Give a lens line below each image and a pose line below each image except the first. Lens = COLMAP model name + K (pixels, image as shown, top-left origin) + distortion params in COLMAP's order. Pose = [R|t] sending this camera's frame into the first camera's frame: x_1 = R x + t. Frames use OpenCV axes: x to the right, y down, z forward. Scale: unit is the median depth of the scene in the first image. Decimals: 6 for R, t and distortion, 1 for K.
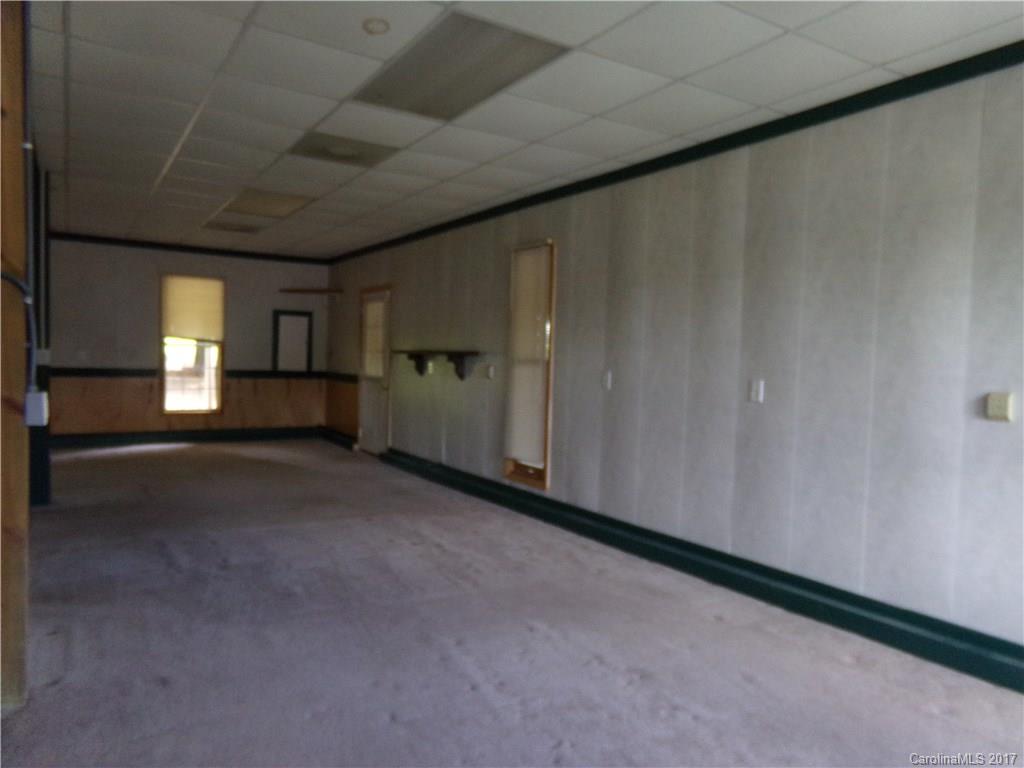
lens RADIAL K [[704.5, 0, 512.0], [0, 704.5, 384.0], [0, 0, 1]] dist [-0.077269, 0.120431]
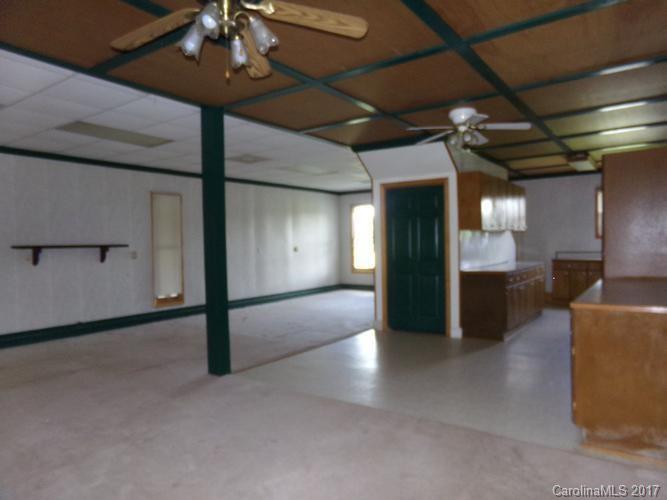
lens RADIAL K [[458.9, 0, 333.5], [0, 458.9, 250.0], [0, 0, 1]] dist [-0.077269, 0.120431]
pose [[0.901962, -0.052885, 0.428564, -0.289873], [0.062441, 0.998014, -0.008260, 0.043076], [-0.427276, 0.034210, 0.903474, -1.172077]]
